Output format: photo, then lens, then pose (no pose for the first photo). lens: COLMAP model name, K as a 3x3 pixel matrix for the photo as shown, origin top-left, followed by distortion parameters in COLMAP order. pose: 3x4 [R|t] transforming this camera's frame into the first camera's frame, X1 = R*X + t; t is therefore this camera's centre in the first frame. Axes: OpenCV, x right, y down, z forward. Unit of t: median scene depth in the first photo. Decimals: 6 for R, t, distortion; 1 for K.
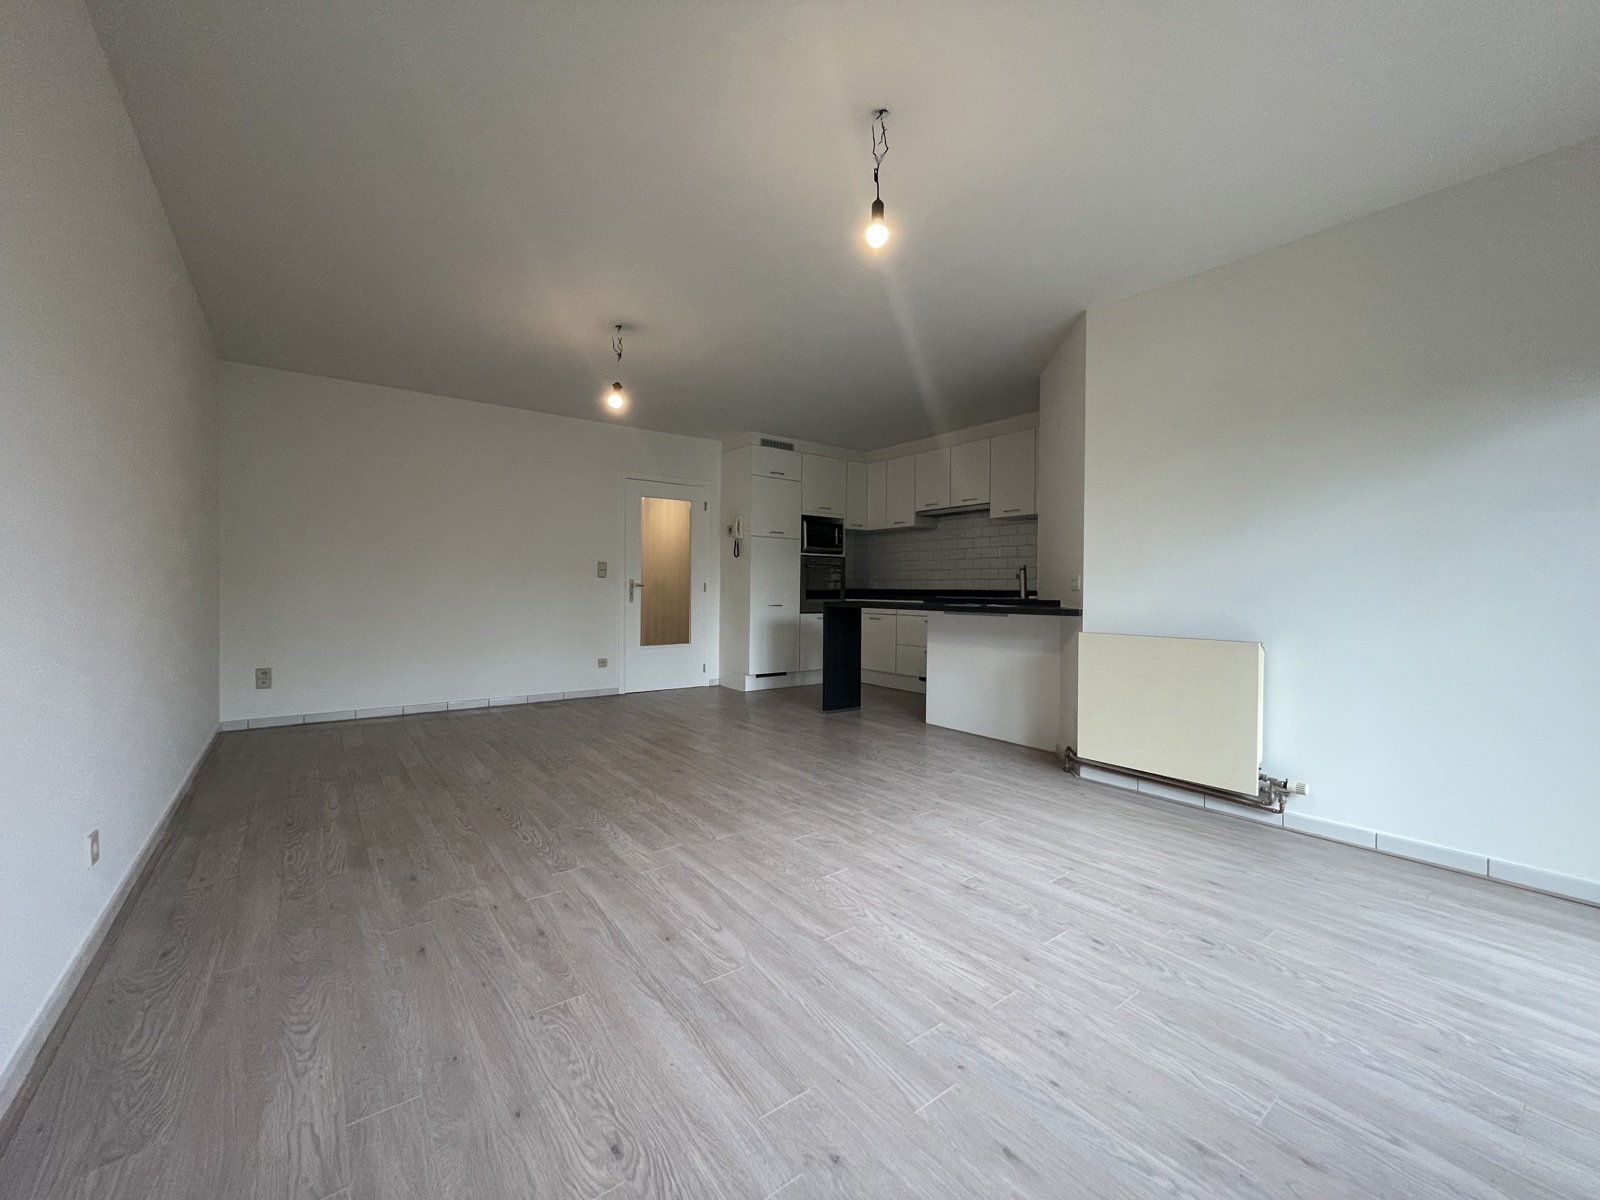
lens RADIAL K [[644.0, 0, 800.0], [0, 644.0, 600.0], [0, 0, 1]] dist [-0.007785, -0.000037]
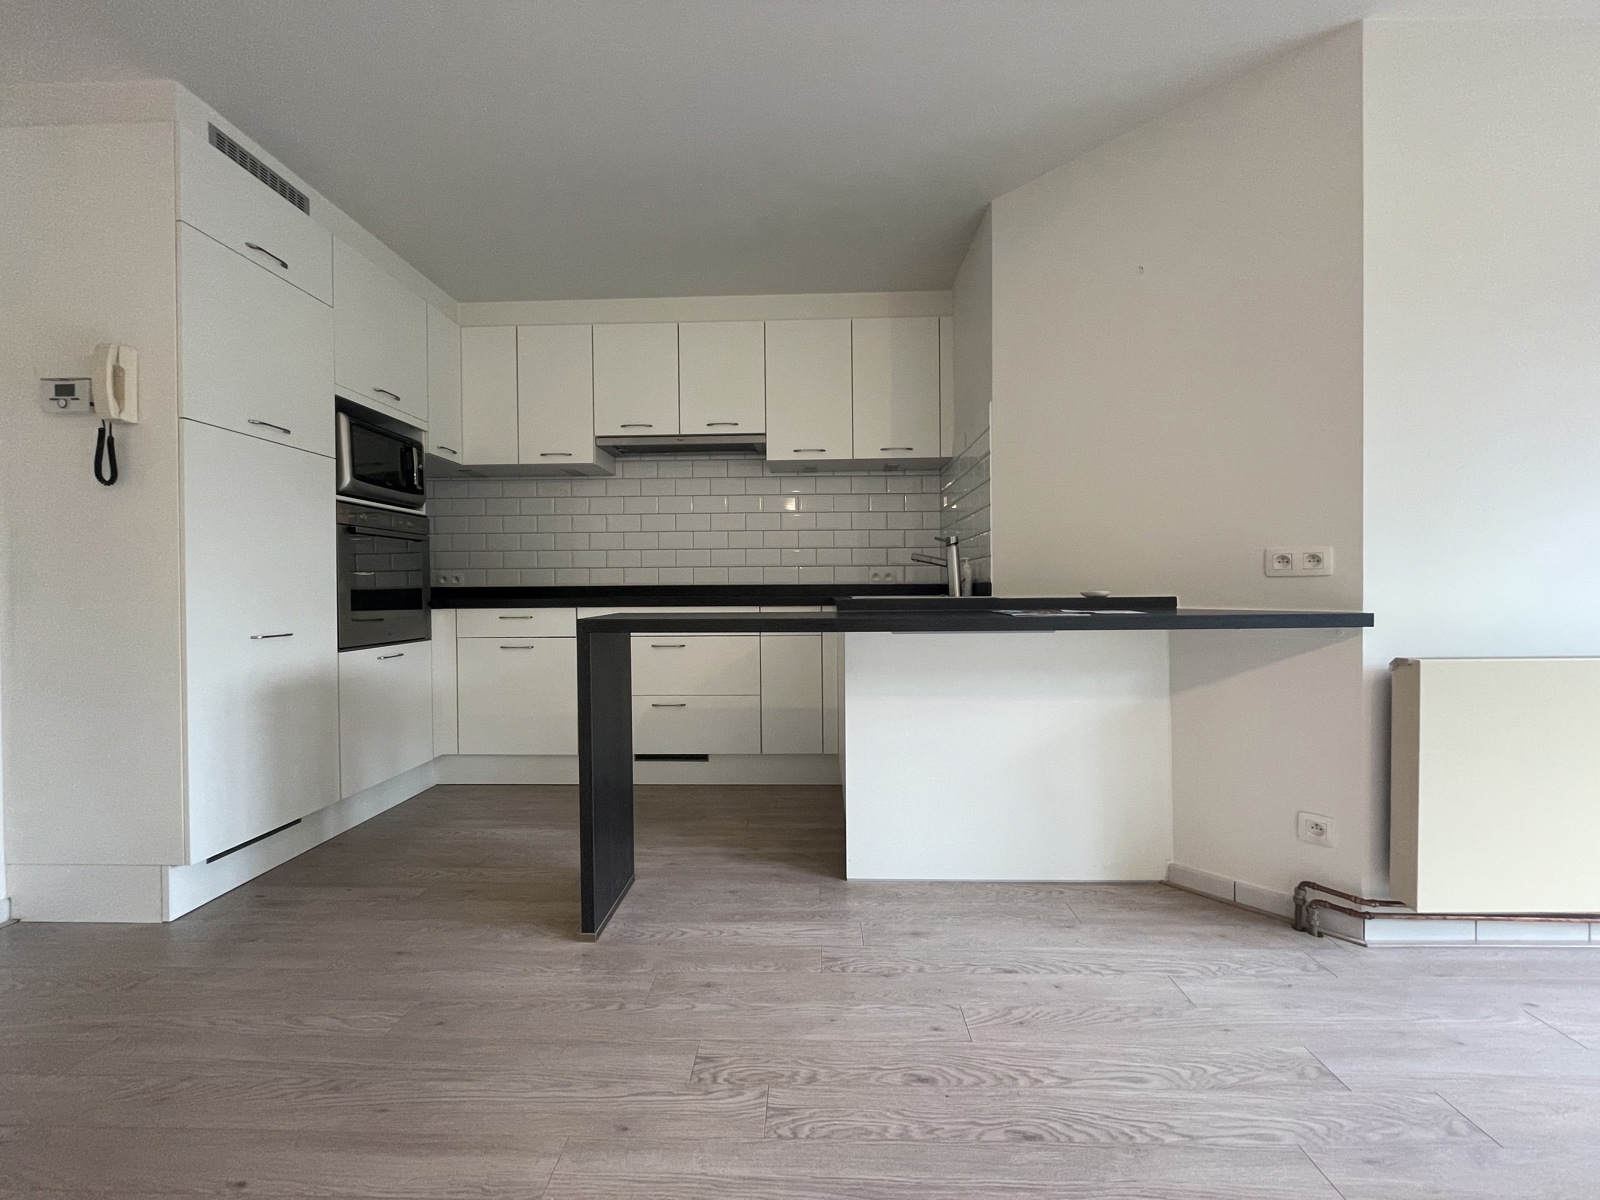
lens RADIAL K [[644.0, 0, 800.0], [0, 644.0, 600.0], [0, 0, 1]] dist [-0.007785, -0.000037]
pose [[0.630311, -0.029297, 0.775789, -0.130264], [0.028090, 0.999494, 0.014923, -0.008561], [-0.775834, 0.012386, 0.630815, 0.575275]]
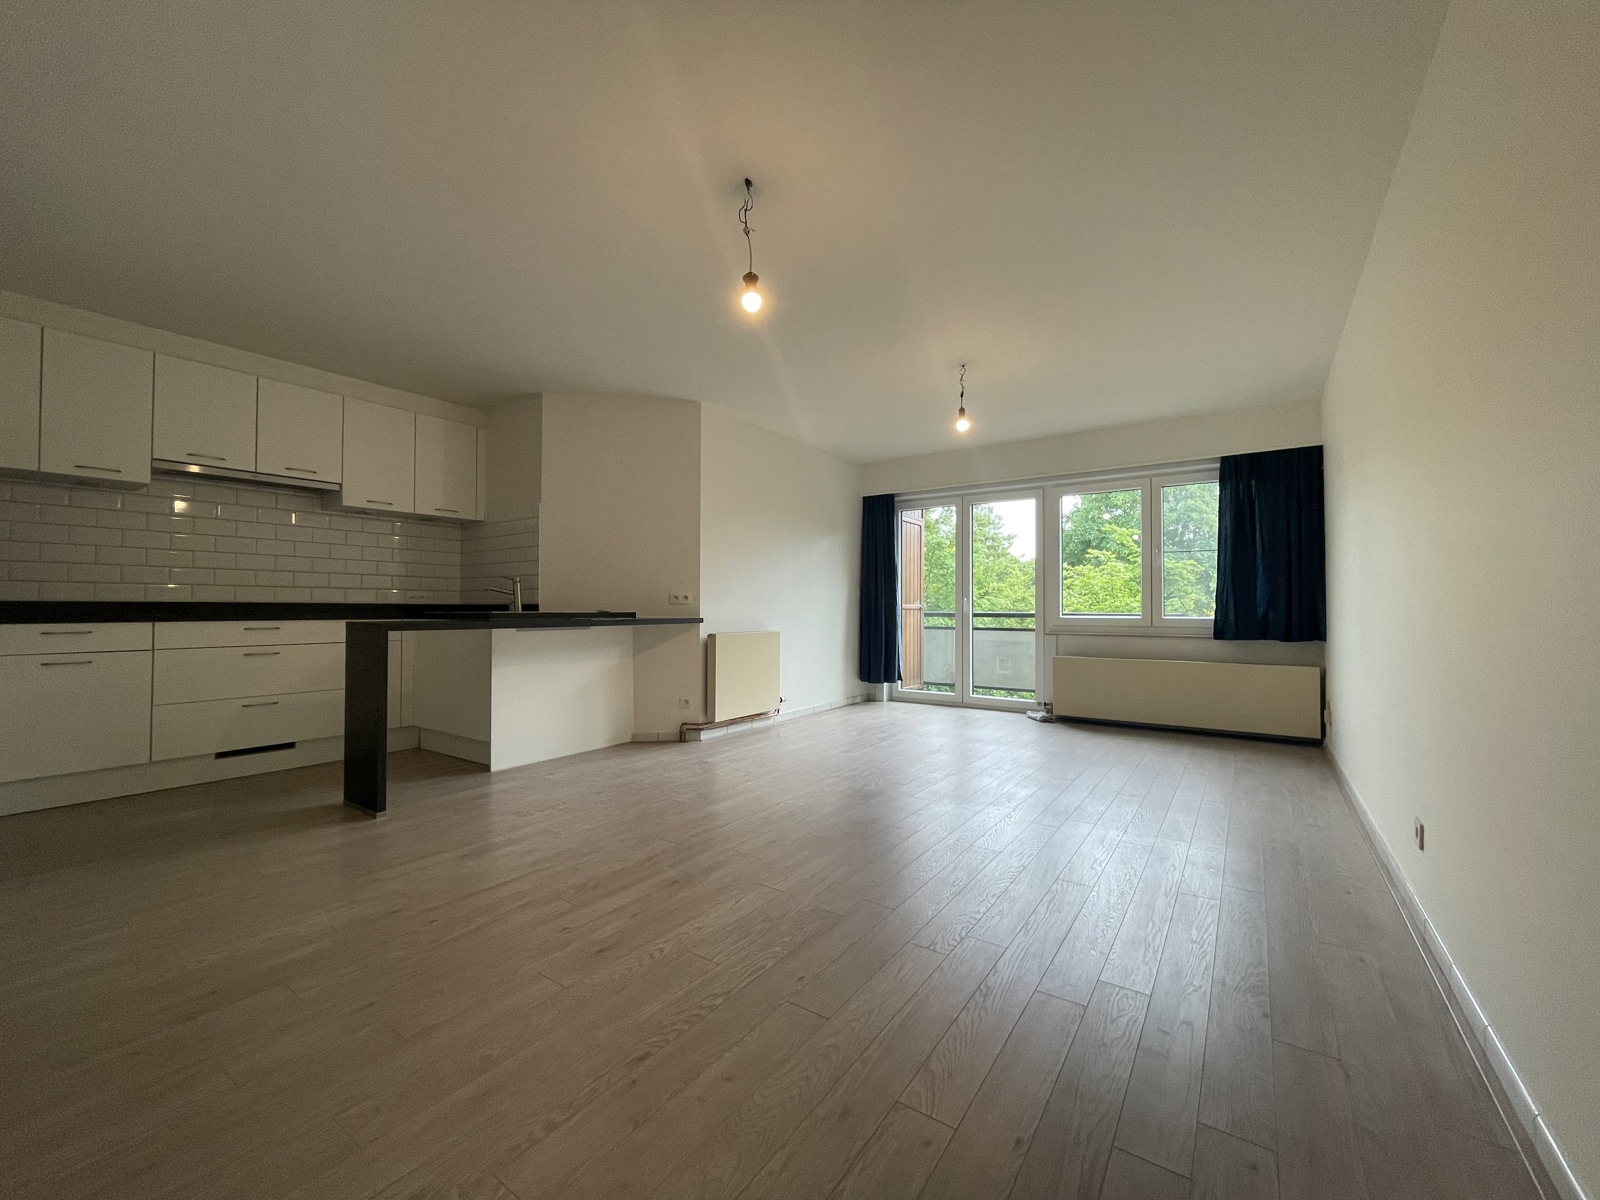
lens RADIAL K [[644.0, 0, 800.0], [0, 644.0, 600.0], [0, 0, 1]] dist [-0.007785, -0.000037]
pose [[-0.304202, 0.000800, 0.952607, -0.527752], [0.011039, 0.999935, 0.002686, -0.013868], [-0.952544, 0.011333, -0.304191, 0.681163]]
